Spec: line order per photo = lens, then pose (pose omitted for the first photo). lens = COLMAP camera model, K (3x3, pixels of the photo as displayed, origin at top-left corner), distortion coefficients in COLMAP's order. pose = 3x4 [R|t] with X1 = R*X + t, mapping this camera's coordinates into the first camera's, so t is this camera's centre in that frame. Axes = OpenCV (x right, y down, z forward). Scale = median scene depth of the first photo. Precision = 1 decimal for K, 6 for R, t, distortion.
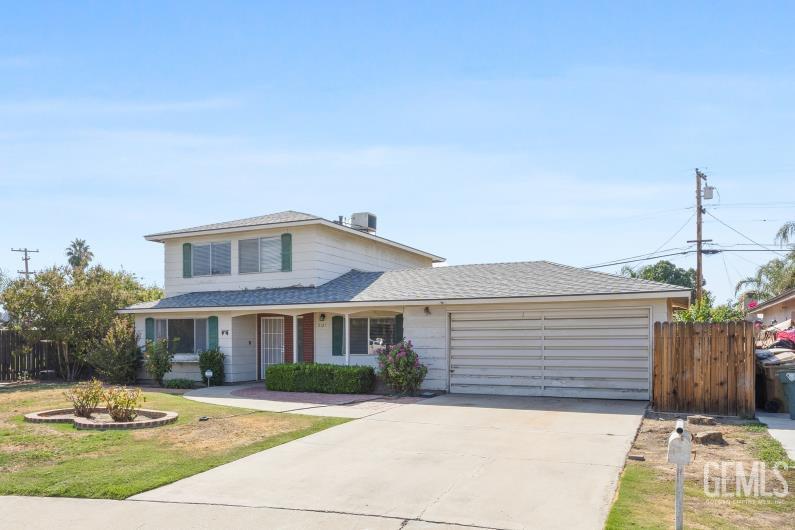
lens RADIAL K [[319.5, 0, 396.8], [0, 319.5, 262.6], [0, 0, 1]] dist [-0.002053, -0.000098]
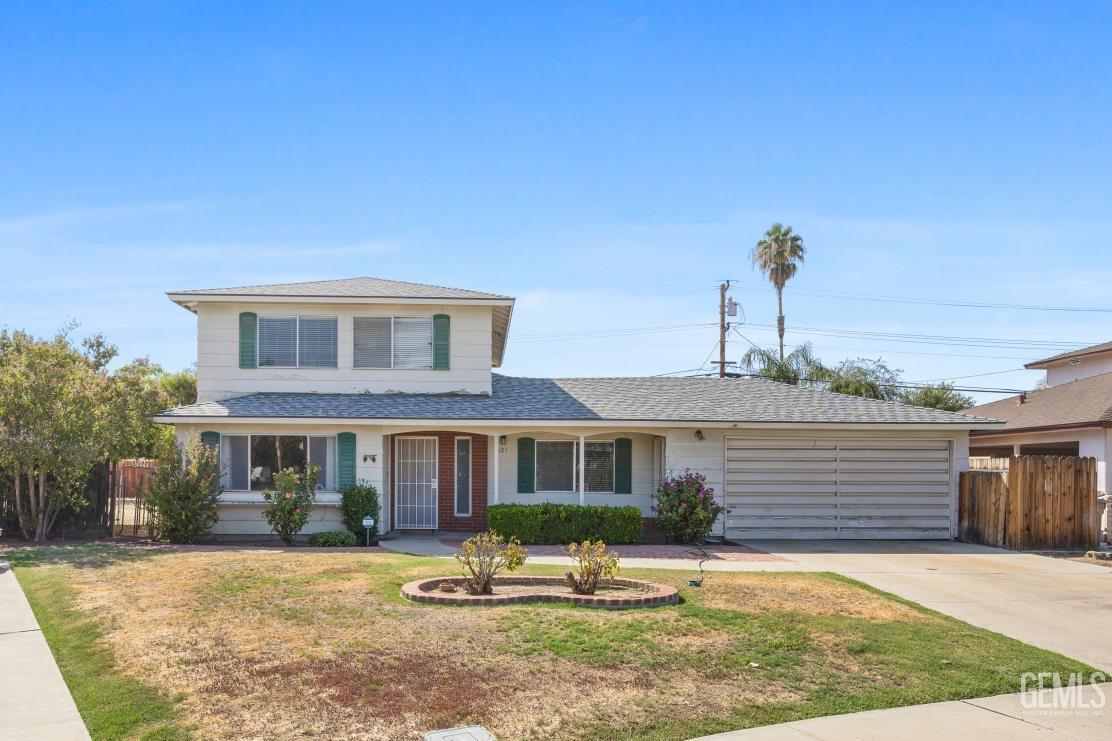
lens RADIAL K [[436.0, 0, 556.0], [0, 436.0, 370.5], [0, 0, 1]] dist [-0.002229, -0.000230]
pose [[0.965374, 0.066035, 0.252373, -0.373998], [-0.068833, 0.997626, 0.002262, 0.010835], [-0.251624, -0.019555, 0.967627, 0.043759]]
